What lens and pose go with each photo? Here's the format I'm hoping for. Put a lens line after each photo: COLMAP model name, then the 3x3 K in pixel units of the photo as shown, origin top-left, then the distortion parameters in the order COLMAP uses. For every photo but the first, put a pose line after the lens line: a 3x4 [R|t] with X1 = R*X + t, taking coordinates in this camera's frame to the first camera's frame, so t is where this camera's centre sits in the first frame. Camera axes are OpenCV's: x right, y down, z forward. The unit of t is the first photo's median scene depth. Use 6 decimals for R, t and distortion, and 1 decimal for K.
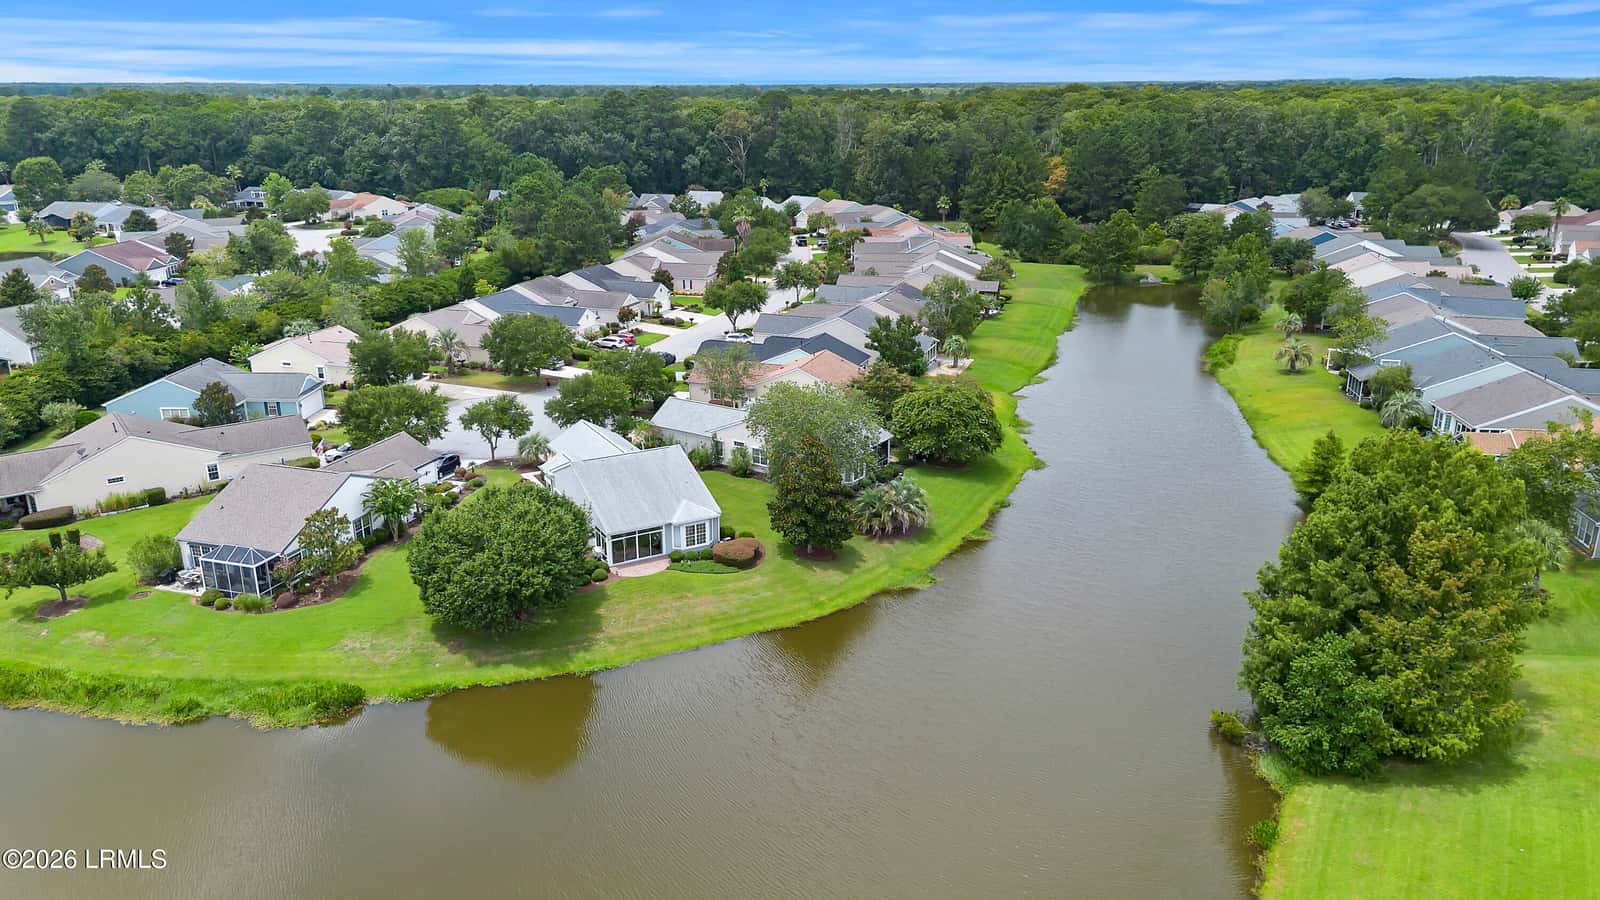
lens RADIAL K [[1135.7, 0, 800.0], [0, 1135.7, 450.0], [0, 0, 1]] dist [0.066575, -0.066093]
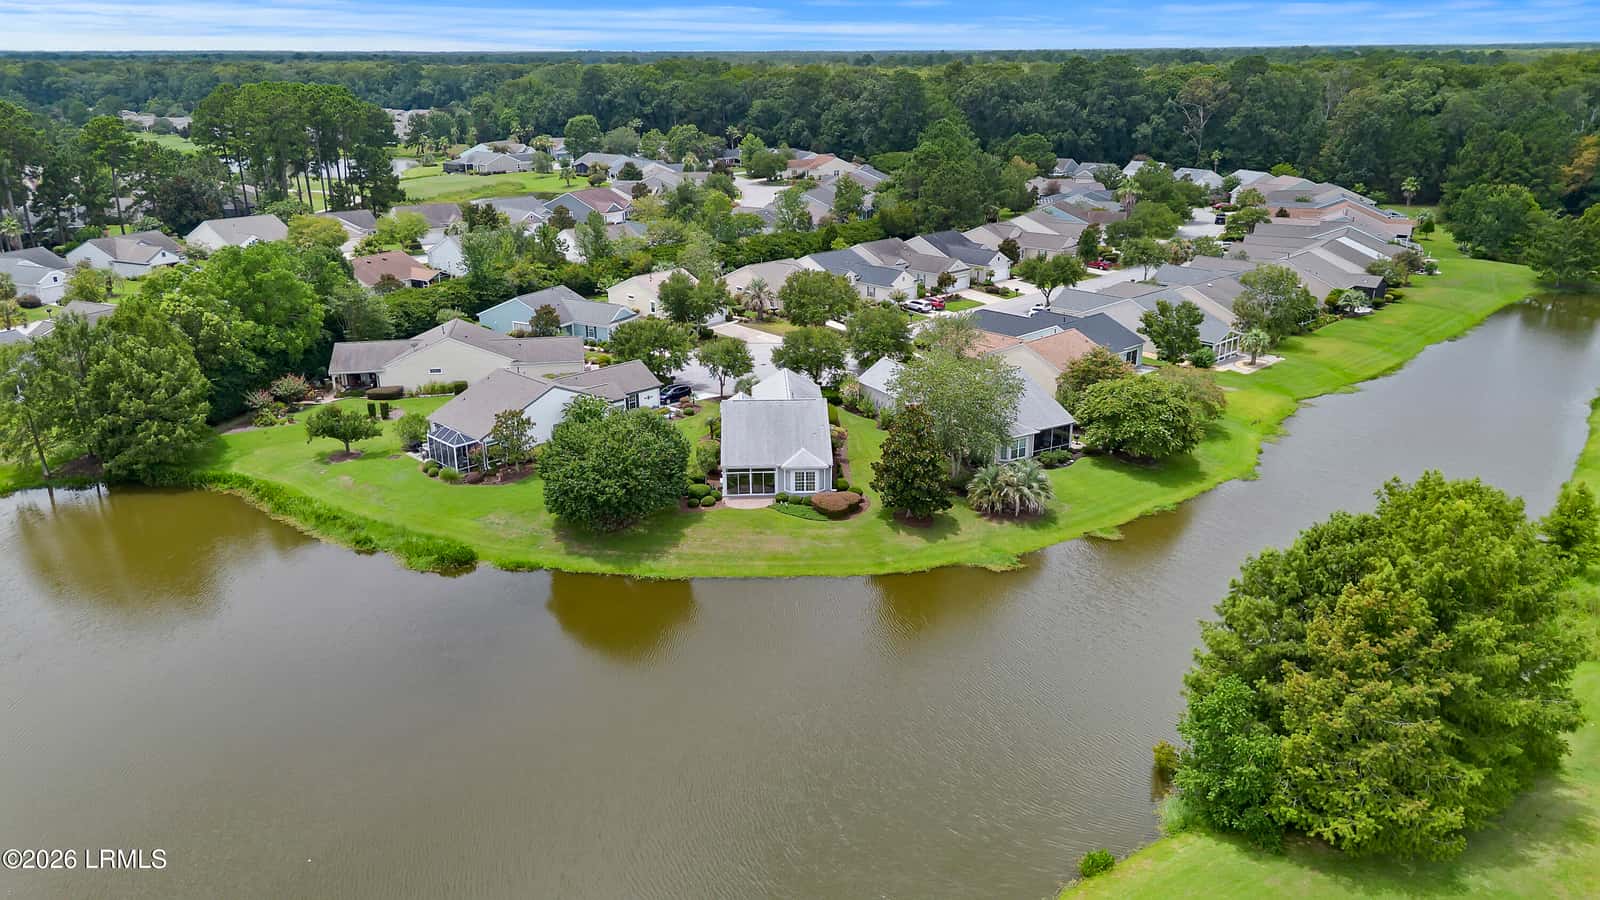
lens RADIAL K [[1135.7, 0, 800.0], [0, 1135.7, 450.0], [0, 0, 1]] dist [0.066575, -0.066093]
pose [[0.895511, 0.145781, -0.420486, 0.142208], [-0.133947, 0.989306, 0.057721, -0.006552], [0.424403, 0.004633, 0.905461, 0.009953]]
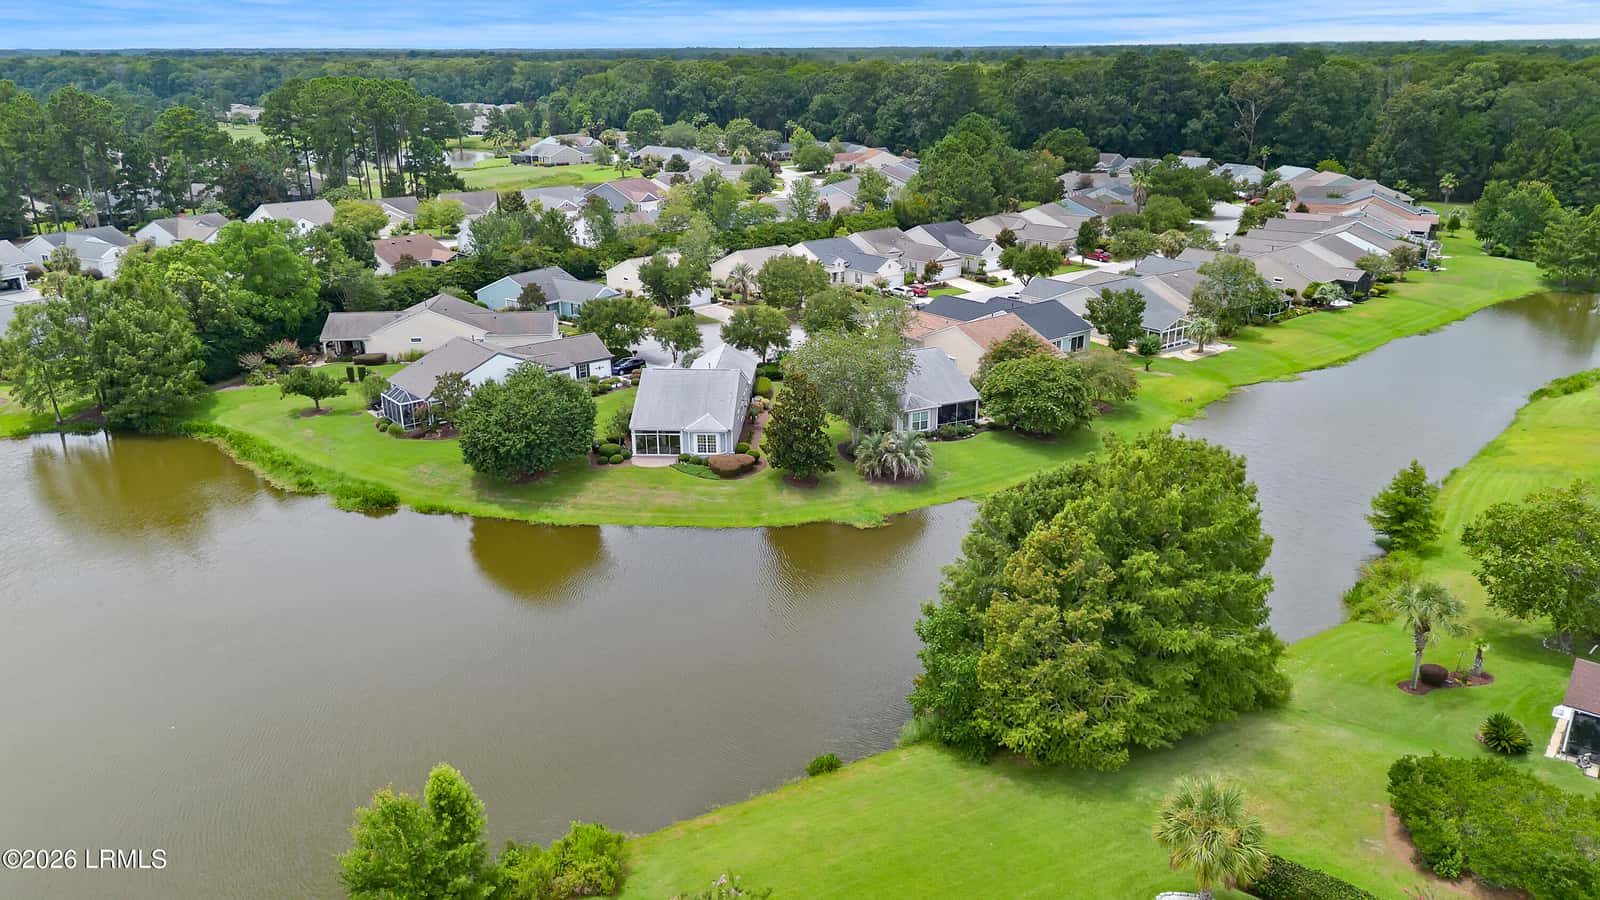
lens RADIAL K [[1135.7, 0, 800.0], [0, 1135.7, 450.0], [0, 0, 1]] dist [0.066575, -0.066093]
pose [[0.851317, 0.172378, -0.495525, 0.229606], [-0.156810, 0.984911, 0.073218, -0.007760], [0.500669, 0.015372, 0.865502, 0.016555]]
